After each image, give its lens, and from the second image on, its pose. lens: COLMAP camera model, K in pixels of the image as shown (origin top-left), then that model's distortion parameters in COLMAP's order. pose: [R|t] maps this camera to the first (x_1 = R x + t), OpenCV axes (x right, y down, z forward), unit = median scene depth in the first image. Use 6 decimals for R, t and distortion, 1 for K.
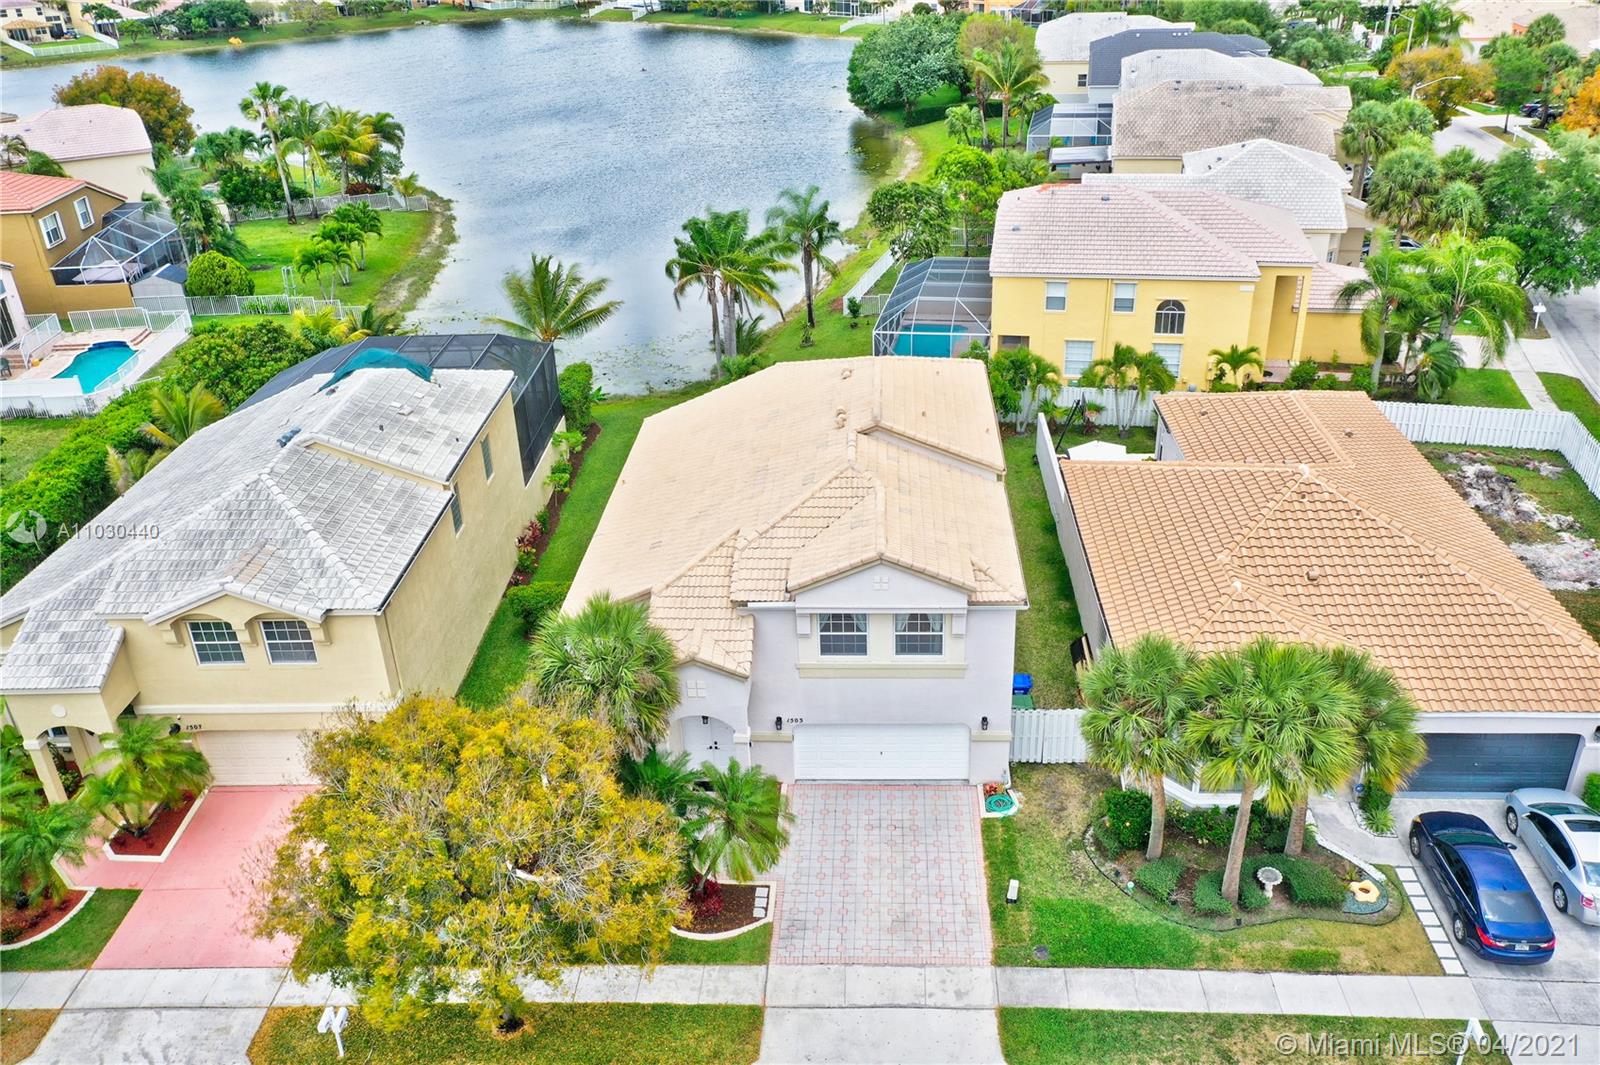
lens RADIAL K [[1299.8, 0, 801.1], [0, 1299.8, 532.1], [0, 0, 1]] dist [0.010856, 0.003031]
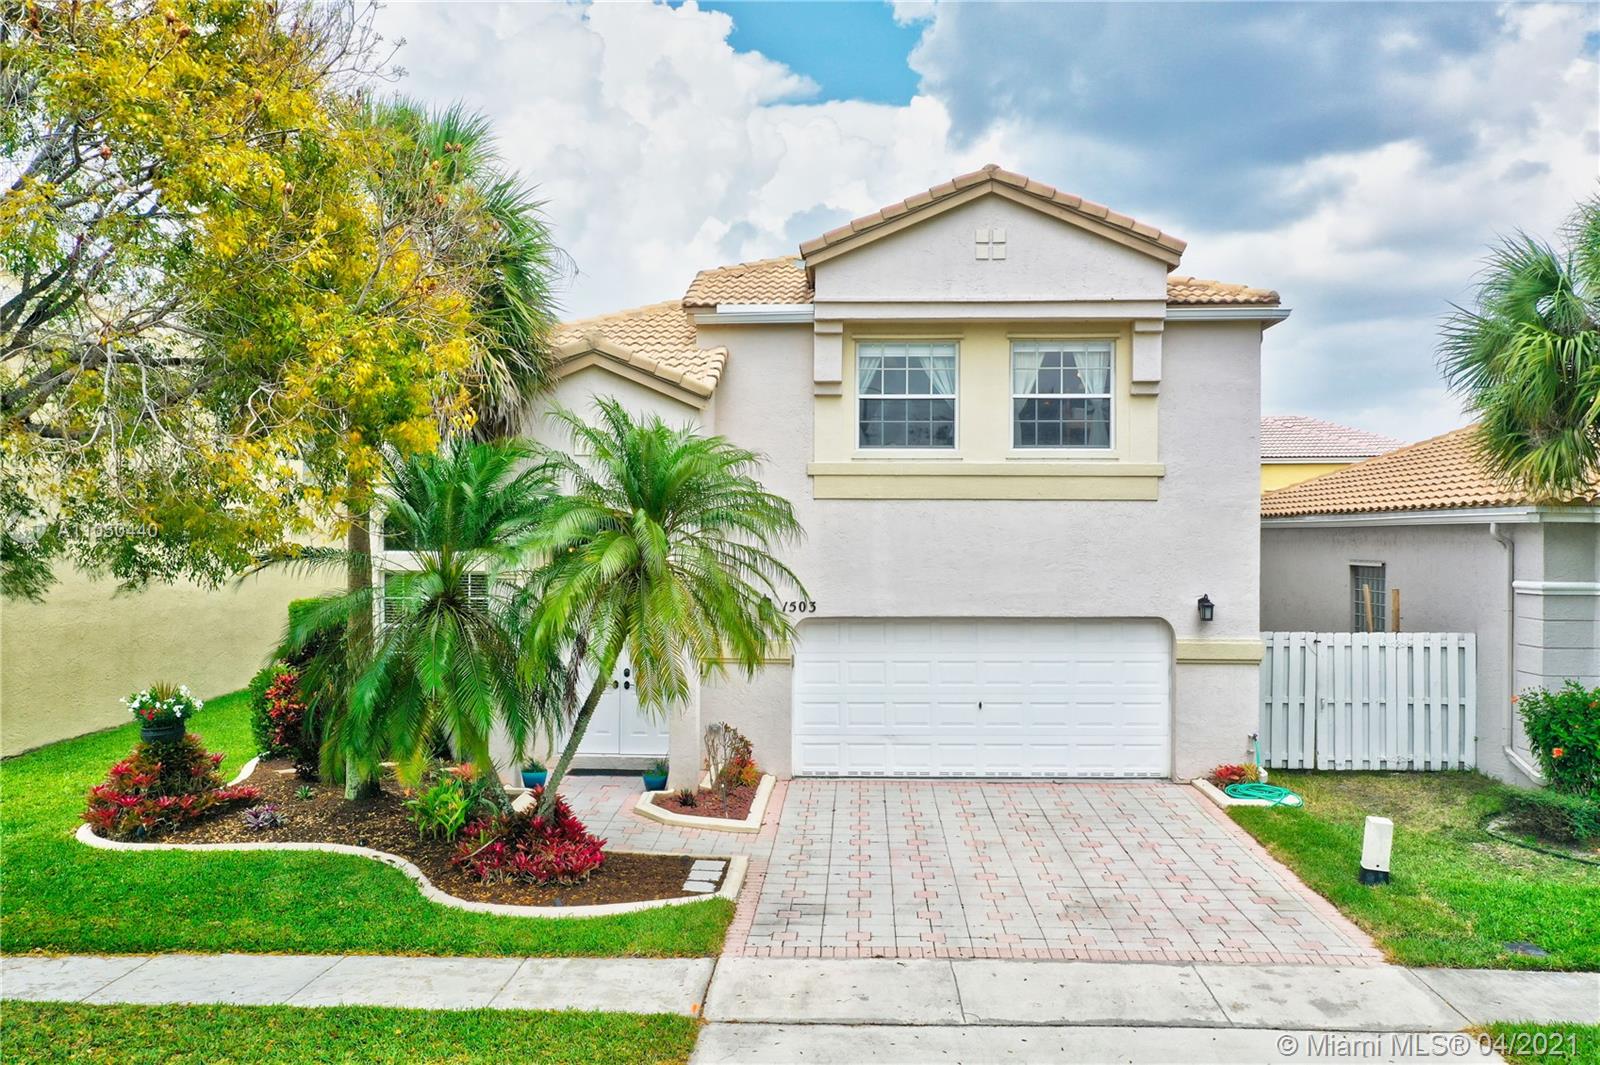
lens RADIAL K [[1299.8, 0, 802.6], [0, 1299.8, 529.3], [0, 0, 1]] dist [0.010856, 0.003031]
pose [[0.999122, 0.040260, 0.011557, -0.011665], [-0.030117, 0.882261, -0.469797, 0.384896], [-0.029110, 0.469037, 0.882699, 0.642415]]
